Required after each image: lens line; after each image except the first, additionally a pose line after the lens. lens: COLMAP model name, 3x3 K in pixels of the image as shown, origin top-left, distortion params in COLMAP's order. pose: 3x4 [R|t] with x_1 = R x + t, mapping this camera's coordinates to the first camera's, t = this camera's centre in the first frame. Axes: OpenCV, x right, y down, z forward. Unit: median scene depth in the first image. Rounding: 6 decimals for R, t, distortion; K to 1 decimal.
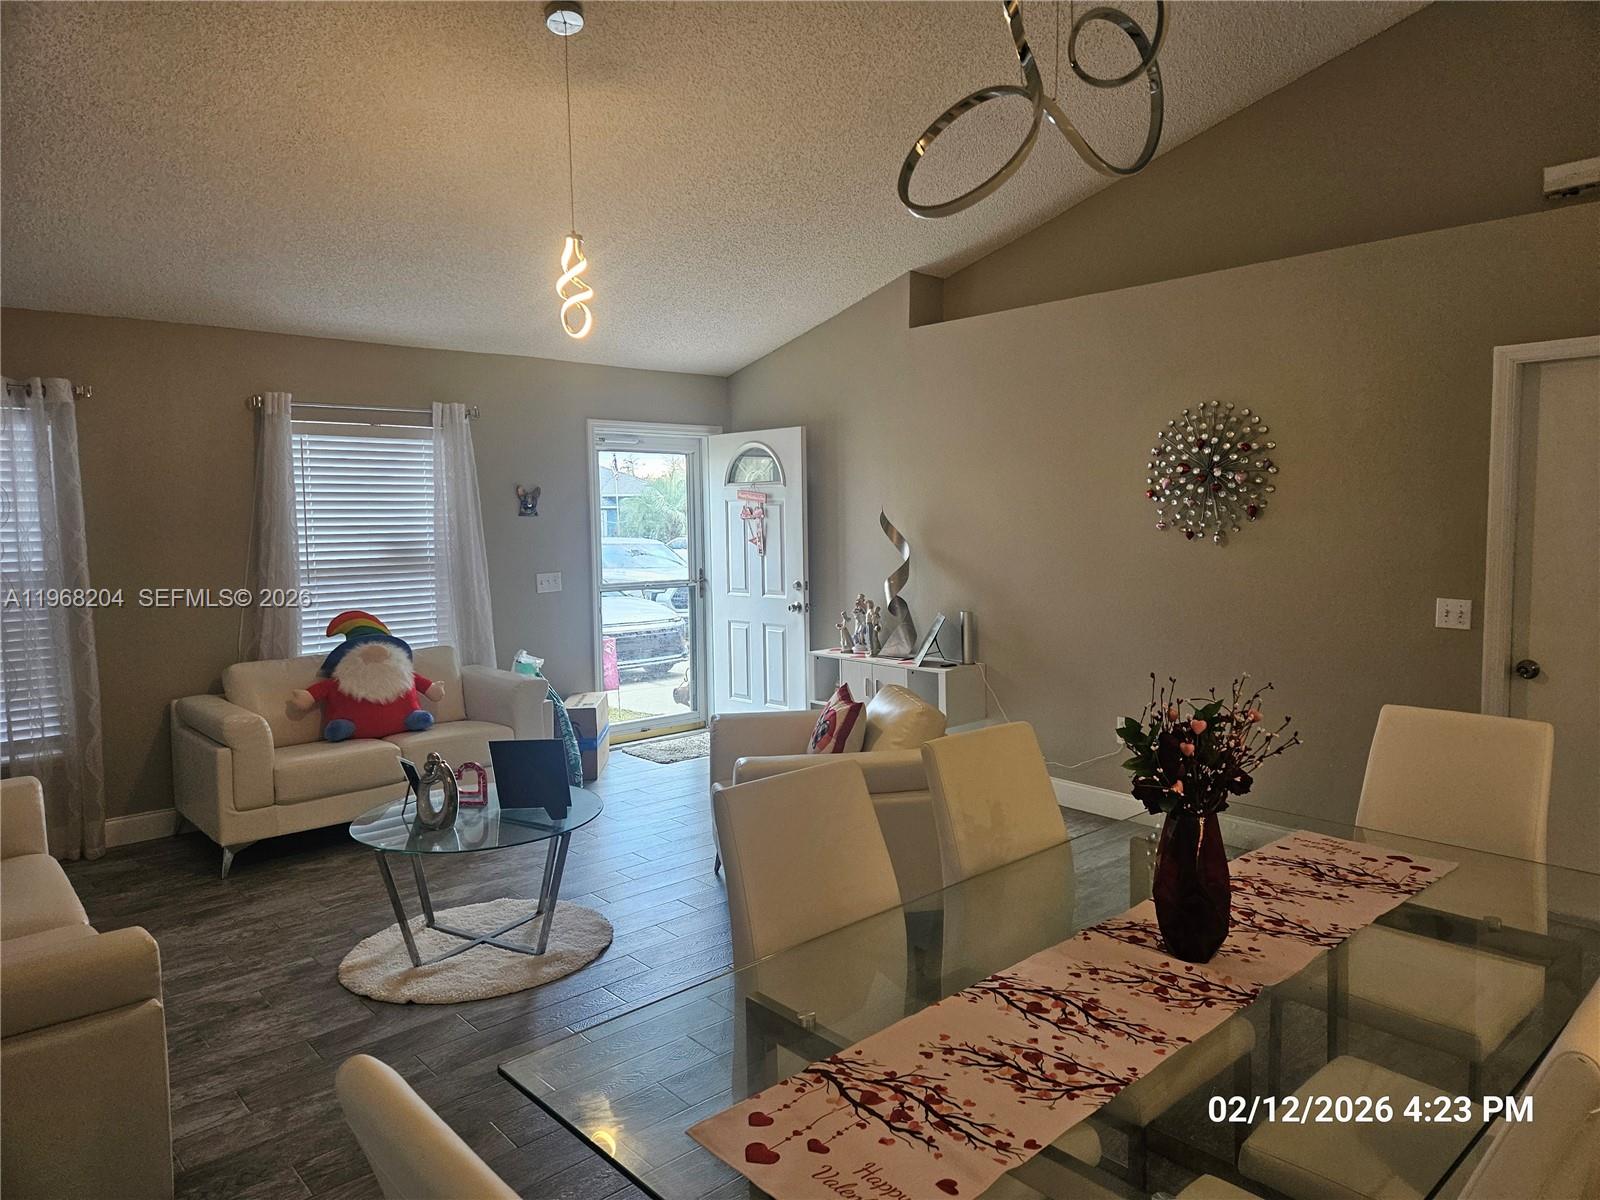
lens RADIAL K [[1065.3, 0, 808.3], [0, 1065.3, 595.8], [0, 0, 1]] dist [0.081355, -0.063842]
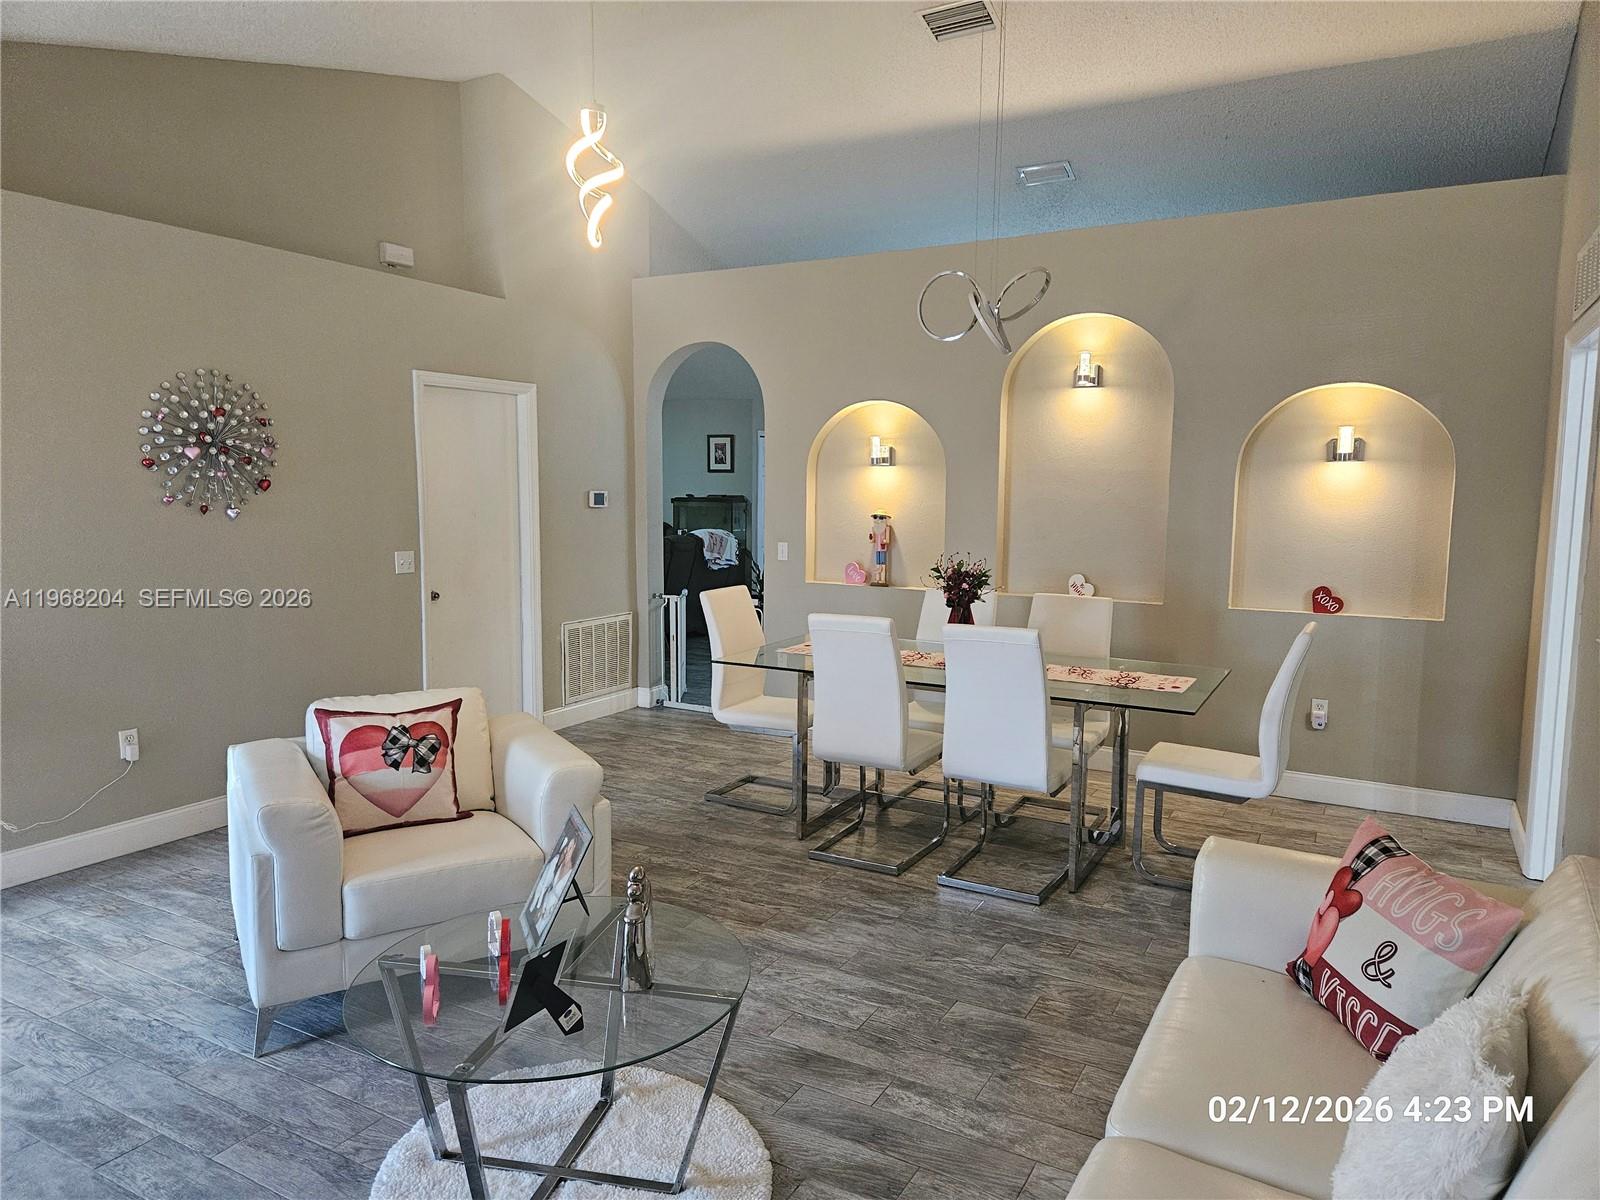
lens RADIAL K [[1065.3, 0, 808.3], [0, 1065.3, 595.8], [0, 0, 1]] dist [0.081355, -0.063842]
pose [[-0.309387, -0.093624, 0.946316, -0.929993], [0.073047, 0.989861, 0.121813, -0.078060], [-0.948127, 0.106813, -0.299411, 1.049714]]
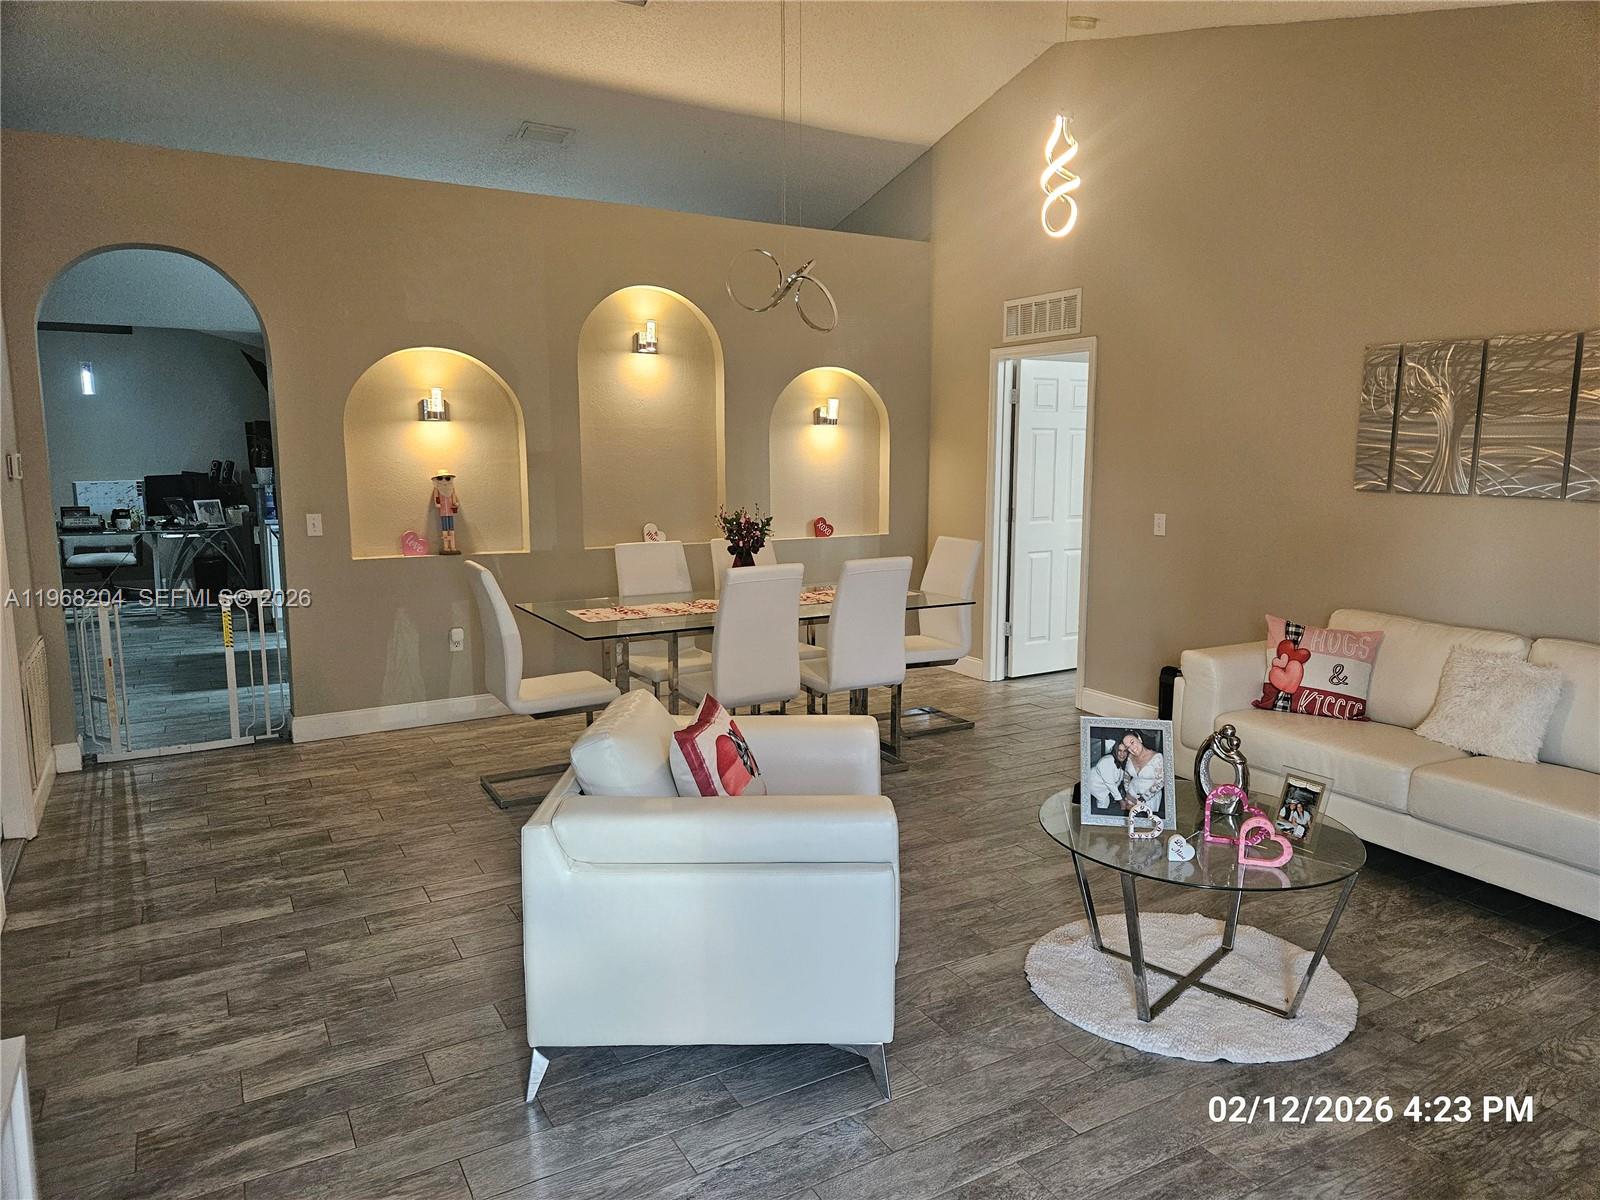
lens RADIAL K [[1065.3, 0, 808.3], [0, 1065.3, 595.8], [0, 0, 1]] dist [0.081355, -0.063842]
pose [[-0.976665, -0.021033, 0.213737, -0.198111], [0.026556, 0.975728, 0.217368, -0.143279], [-0.213121, 0.217972, -0.952401, 1.808926]]
